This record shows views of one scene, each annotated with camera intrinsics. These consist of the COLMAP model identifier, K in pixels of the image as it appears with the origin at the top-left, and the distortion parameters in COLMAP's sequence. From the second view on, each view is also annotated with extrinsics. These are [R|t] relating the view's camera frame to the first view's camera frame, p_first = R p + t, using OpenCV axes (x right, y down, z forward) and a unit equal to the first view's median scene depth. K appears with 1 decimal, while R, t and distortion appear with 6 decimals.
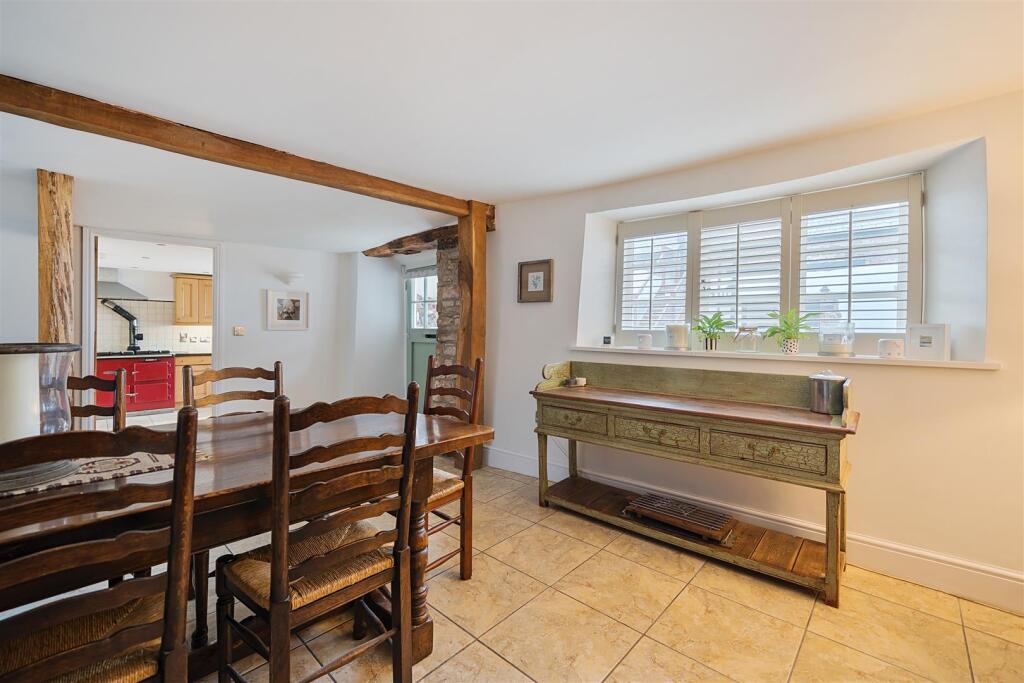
lens RADIAL K [[430.7, 0, 505.7], [0, 430.7, 332.8], [0, 0, 1]] dist [0.000211, -0.000369]
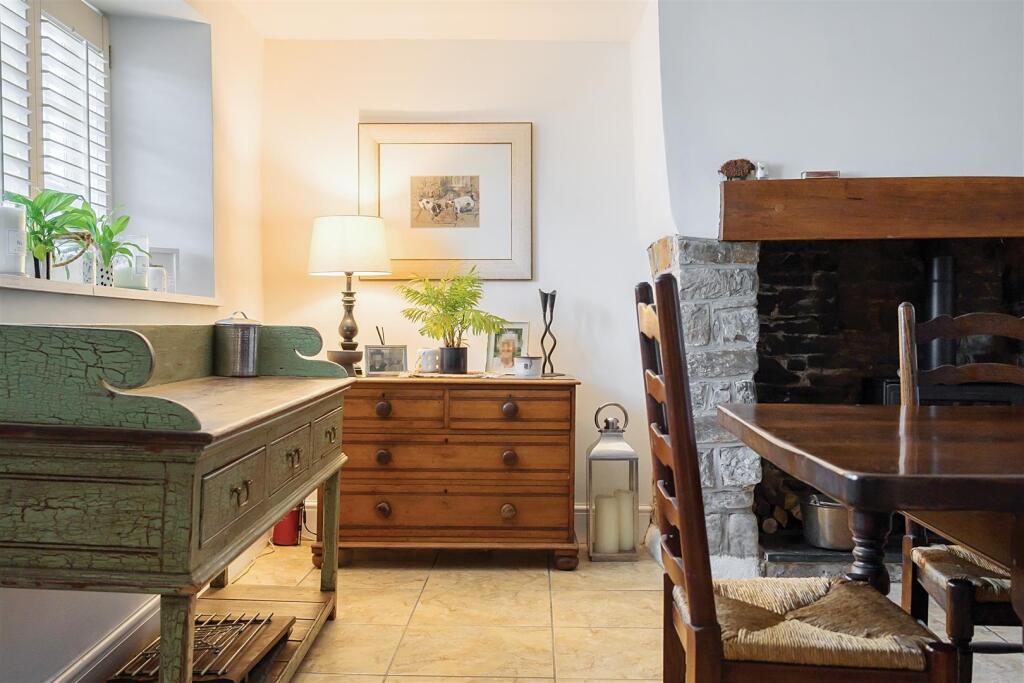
lens RADIAL K [[1023.6, 0, 509.0], [0, 1023.6, 336.9], [0, 0, 1]] dist [-0.000170, 0.000000]
pose [[-0.671065, -0.021141, 0.741097, -0.631059], [-0.008402, 0.999746, 0.020912, 0.081902], [-0.741351, 0.007807, -0.671072, 1.586863]]
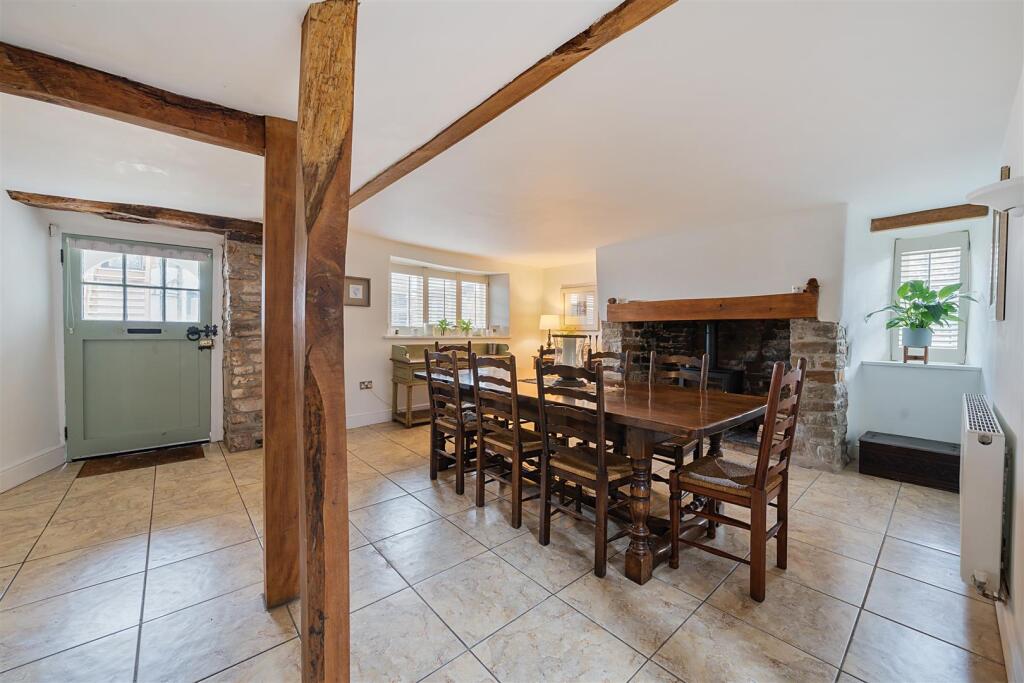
lens RADIAL K [[384.4, 0, 514.6], [0, 384.4, 341.0], [0, 0, 1]] dist [-0.000475, -0.000049]
pose [[0.086918, -0.038818, 0.995459, -1.770358], [-0.008616, 0.999174, 0.039715, -0.016366], [-0.996178, -0.012029, 0.086511, 0.555396]]
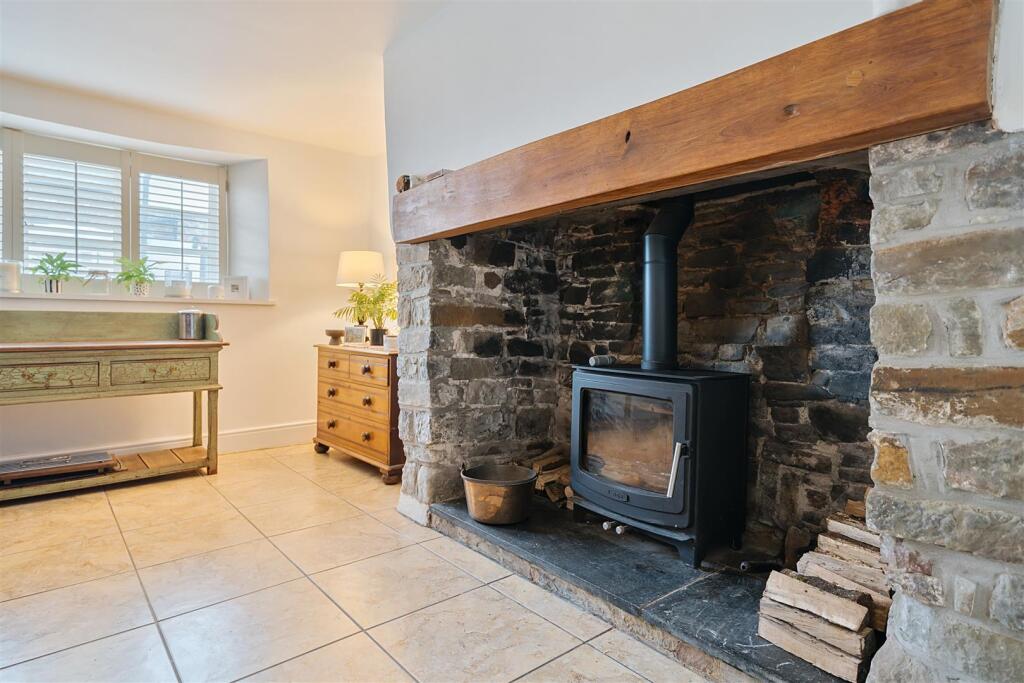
lens RADIAL K [[556.2, 0, 516.5], [0, 556.2, 335.8], [0, 0, 1]] dist [-0.002968, -0.000236]
pose [[0.102398, -0.034289, 0.994152, -0.724018], [-0.004470, 0.999380, 0.034930, 0.102913], [-0.994733, -0.008021, 0.102181, -0.116351]]
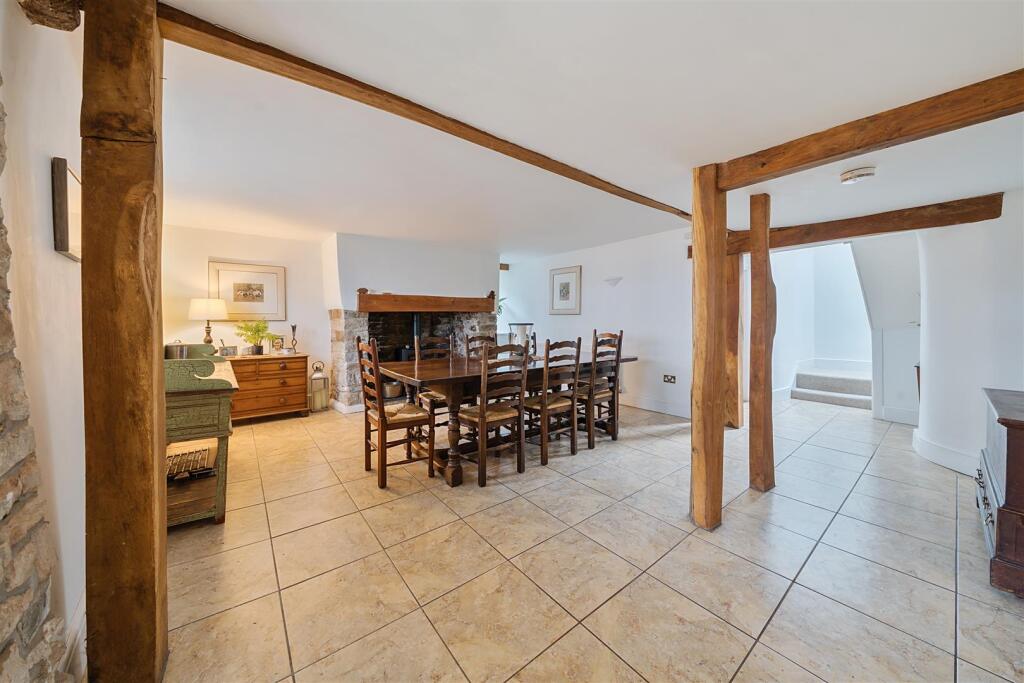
lens RADIAL K [[354.5, 0, 504.6], [0, 354.5, 323.6], [0, 0, 1]] dist [-0.001242, -0.000038]
pose [[-0.987623, -0.010485, 0.156493, -0.732081], [-0.008649, 0.999886, 0.012409, -0.006584], [-0.156605, 0.010902, -0.987601, 2.014646]]
